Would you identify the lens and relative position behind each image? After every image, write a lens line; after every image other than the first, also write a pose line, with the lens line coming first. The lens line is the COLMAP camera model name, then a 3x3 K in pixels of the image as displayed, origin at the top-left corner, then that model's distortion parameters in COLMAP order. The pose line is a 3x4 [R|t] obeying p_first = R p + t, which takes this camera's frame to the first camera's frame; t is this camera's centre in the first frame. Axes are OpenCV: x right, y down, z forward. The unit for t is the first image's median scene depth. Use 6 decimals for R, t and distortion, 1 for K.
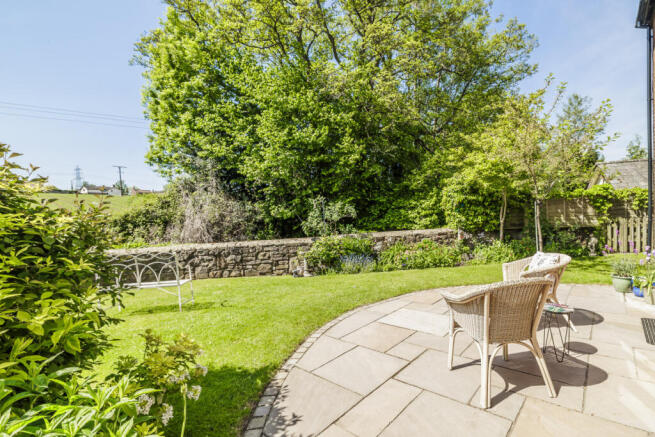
lens RADIAL K [[313.6, 0, 327.5], [0, 313.6, 218.5], [0, 0, 1]] dist [0.001431, 0.000174]
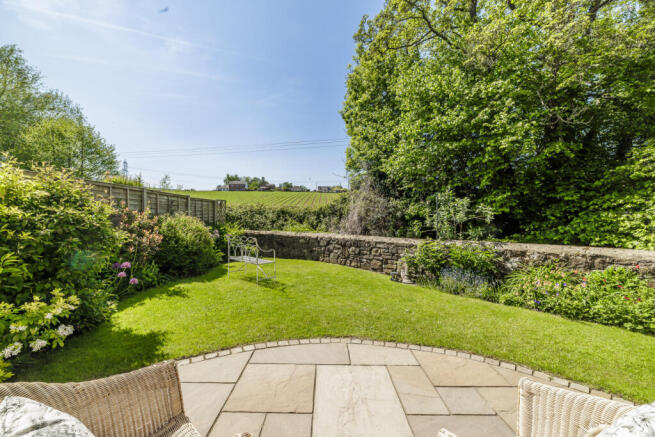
lens RADIAL K [[259.2, 0, 327.5], [0, 259.2, 218.5], [0, 0, 1]] dist [-0.001631, -0.000033]
pose [[0.660993, 0.057058, -0.748220, 0.309335], [-0.042906, 0.998347, 0.038228, -0.013323], [0.749165, 0.006835, 0.662348, 0.332889]]
